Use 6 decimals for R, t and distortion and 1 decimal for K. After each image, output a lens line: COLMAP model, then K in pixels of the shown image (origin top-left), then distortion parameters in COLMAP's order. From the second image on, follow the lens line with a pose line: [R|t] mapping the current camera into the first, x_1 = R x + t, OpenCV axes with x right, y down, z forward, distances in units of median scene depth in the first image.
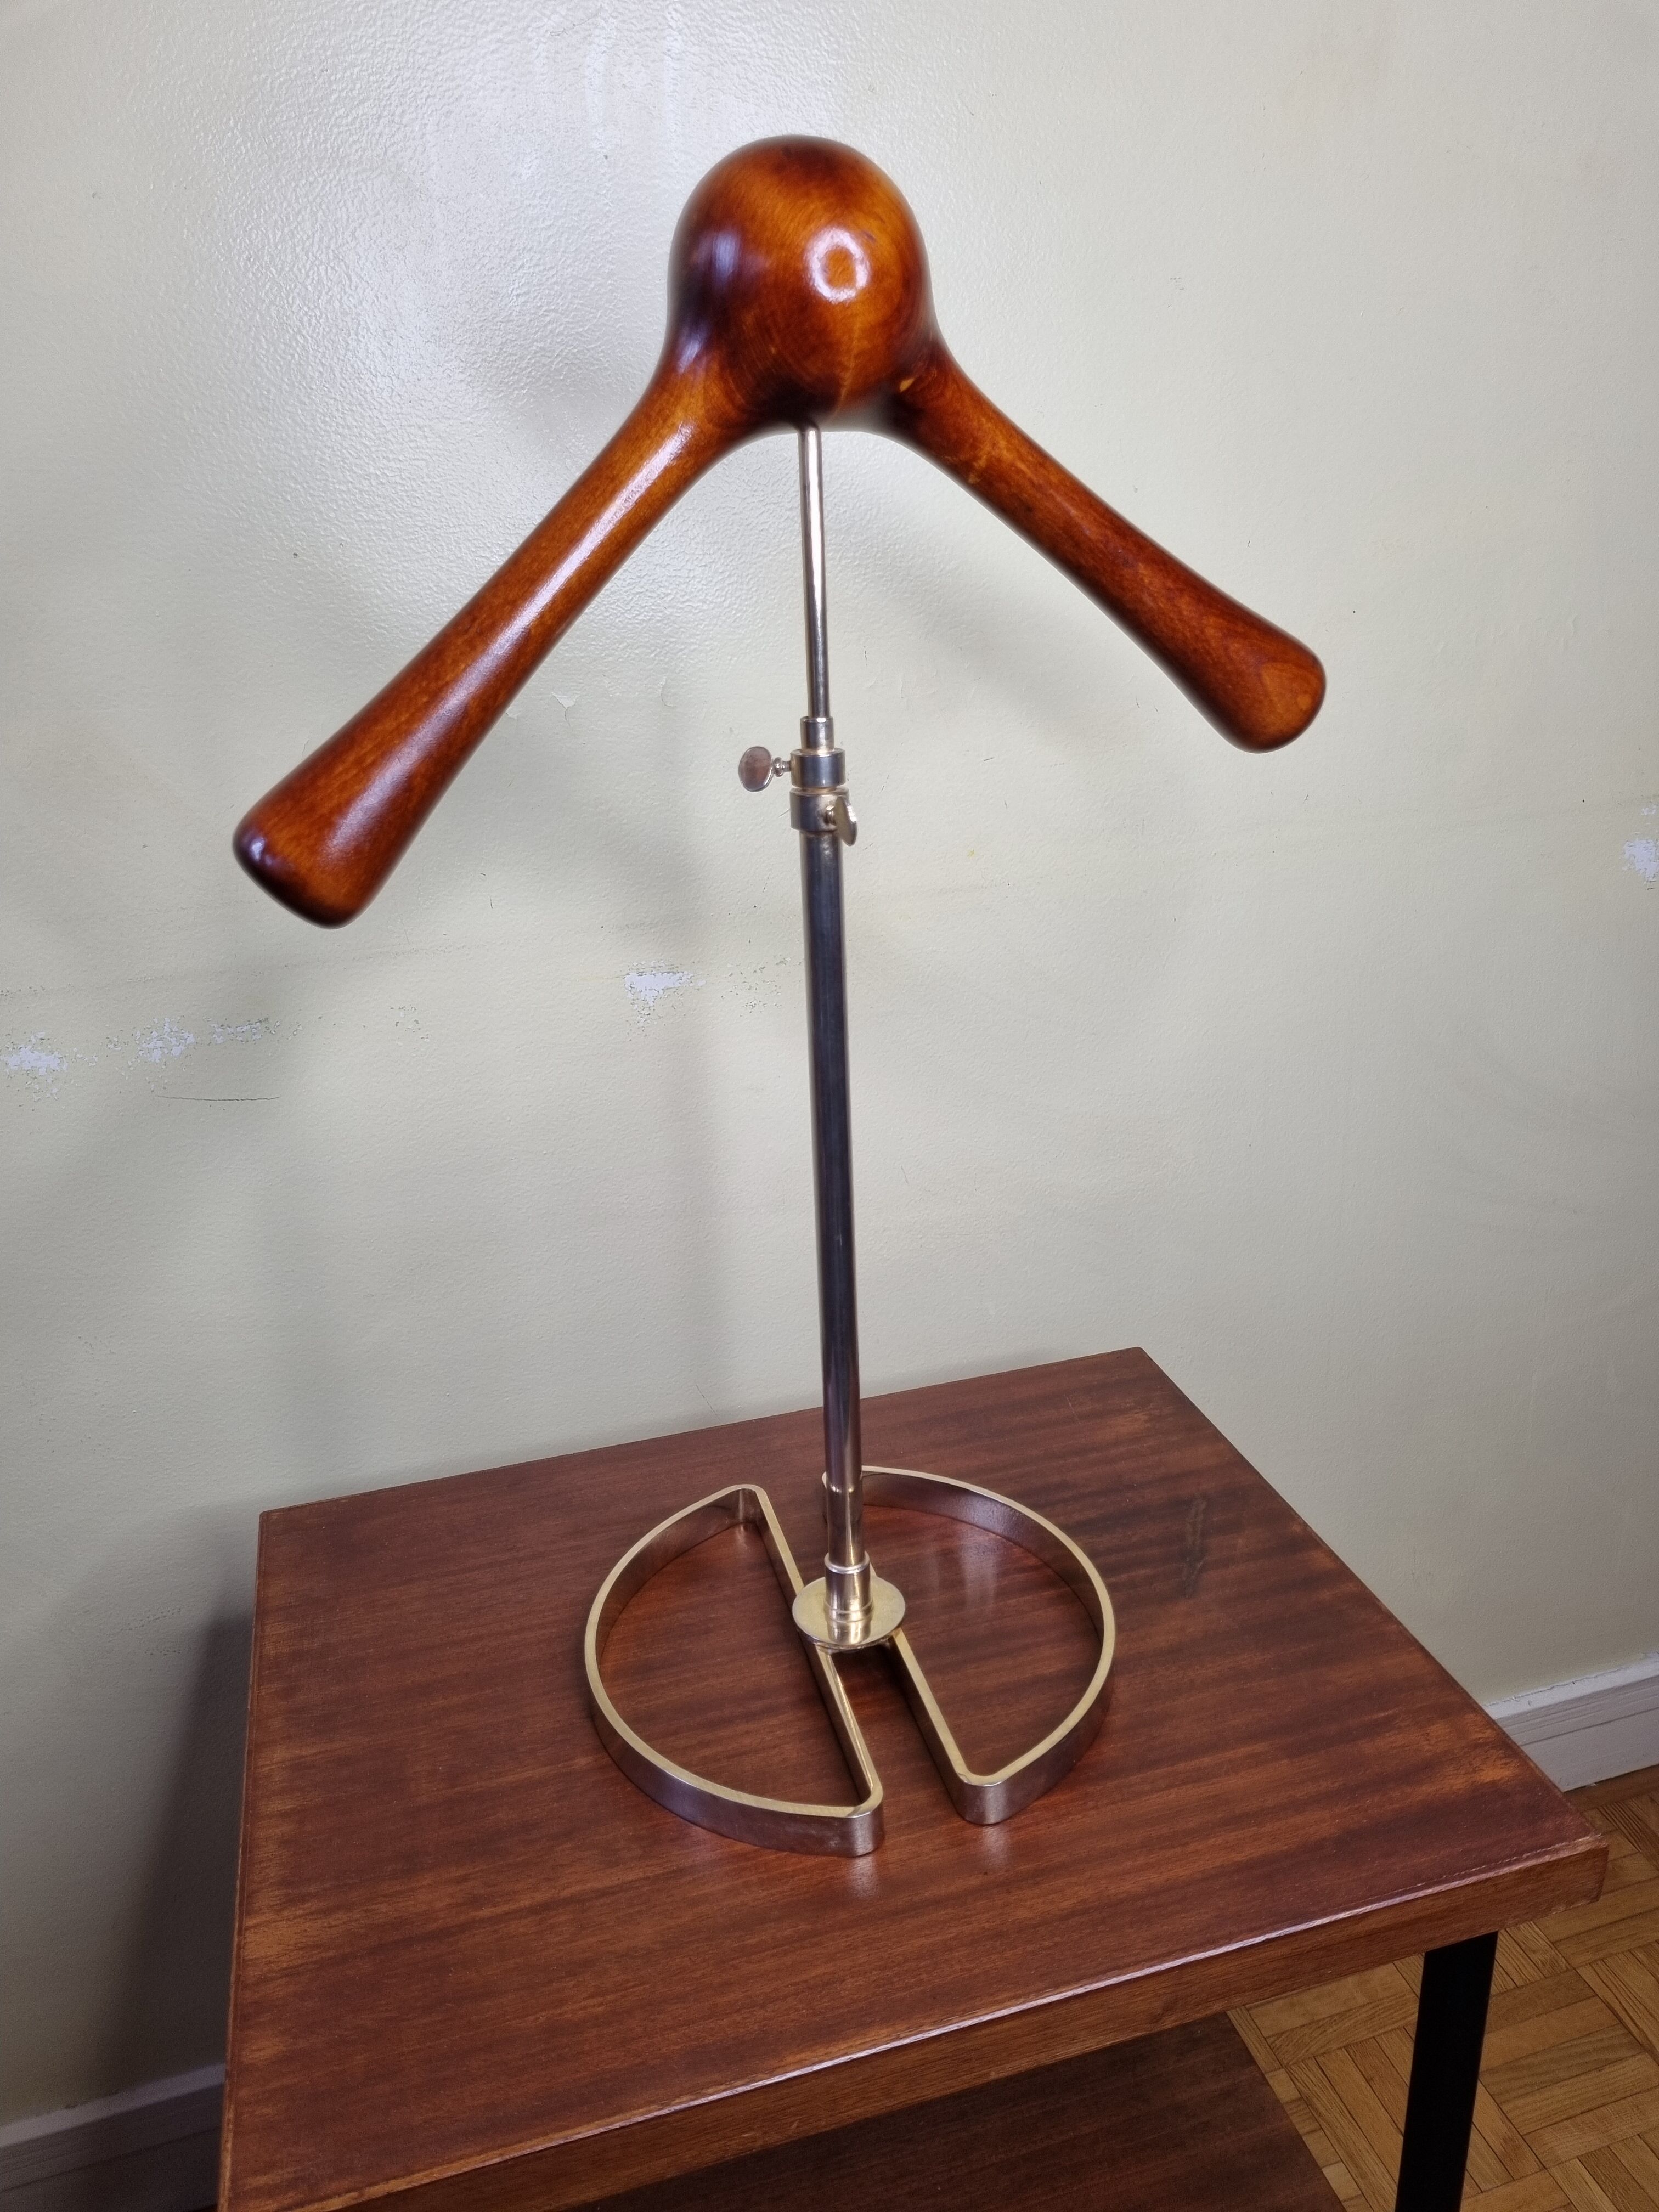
lens RADIAL K [[1663.2, 0, 829.5], [0, 1663.2, 1106.0], [0, 0, 1]] dist [0.033088, -0.043395]
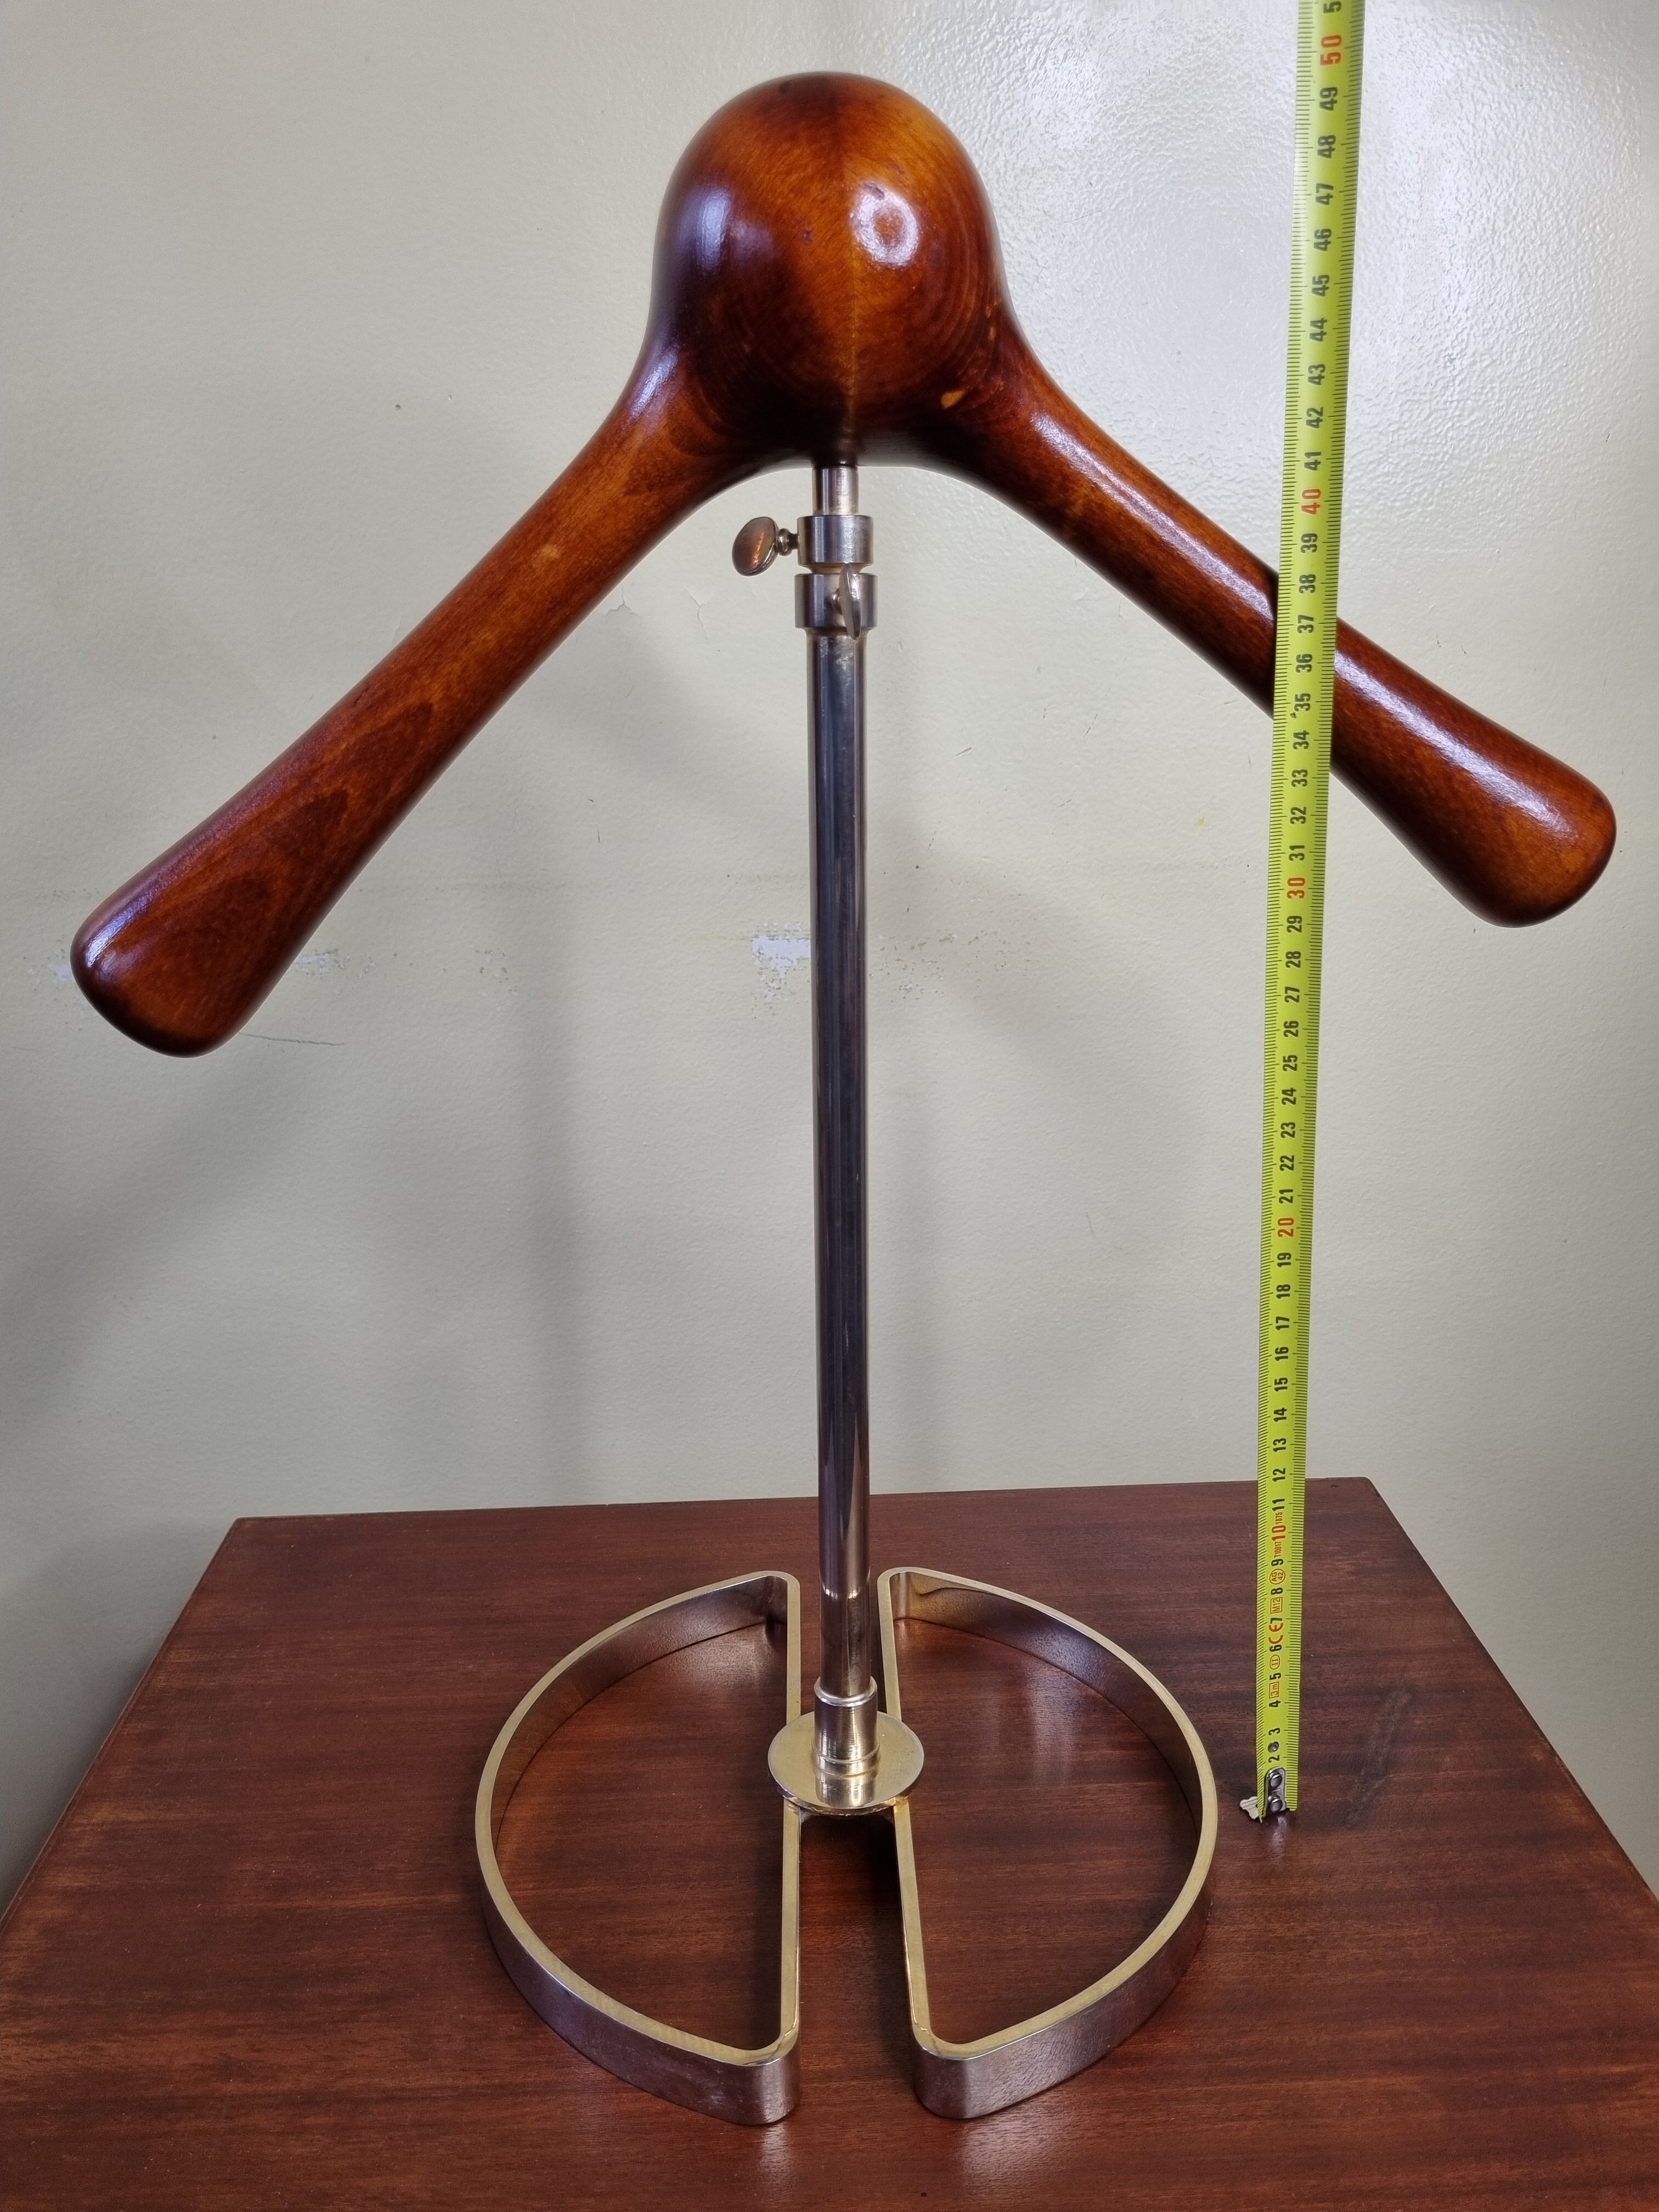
lens RADIAL K [[1663.2, 0, 829.5], [0, 1663.2, 1106.0], [0, 0, 1]] dist [0.033088, -0.043395]
pose [[0.969630, 0.088729, -0.227916, 0.152049], [-0.104687, 0.992760, -0.058888, 0.068179], [0.221041, 0.080959, 0.971898, 0.284223]]
